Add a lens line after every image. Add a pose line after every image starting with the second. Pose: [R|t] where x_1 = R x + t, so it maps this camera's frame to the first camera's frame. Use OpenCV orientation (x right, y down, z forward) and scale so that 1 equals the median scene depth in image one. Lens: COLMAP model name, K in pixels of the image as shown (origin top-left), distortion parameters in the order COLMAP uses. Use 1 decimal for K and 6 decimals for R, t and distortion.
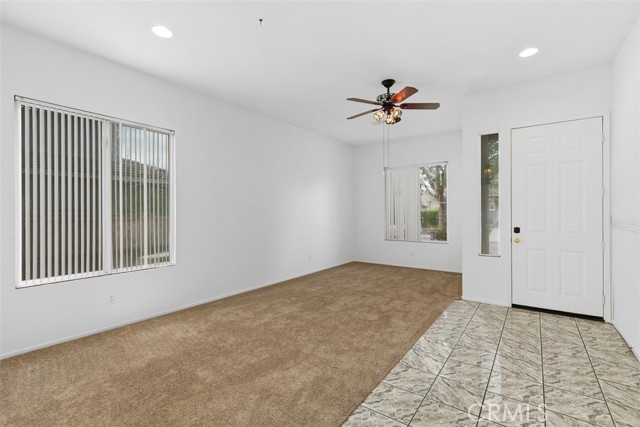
lens RADIAL K [[293.3, 0, 318.3], [0, 293.3, 215.2], [0, 0, 1]] dist [0.016380, -0.000630]
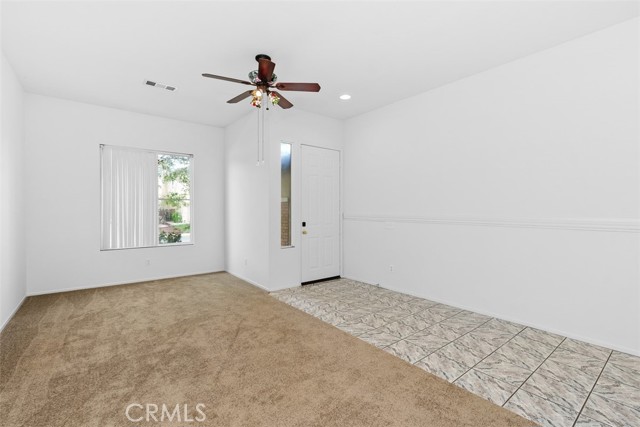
lens RADIAL K [[293.3, 0, 319.6], [0, 293.3, 209.9], [0, 0, 1]] dist [0.016380, -0.000630]
pose [[0.251173, 0.006549, 0.967920, -0.615785], [0.001432, 0.999974, -0.007137, -0.003427], [-0.967941, 0.003179, 0.251157, 0.690352]]
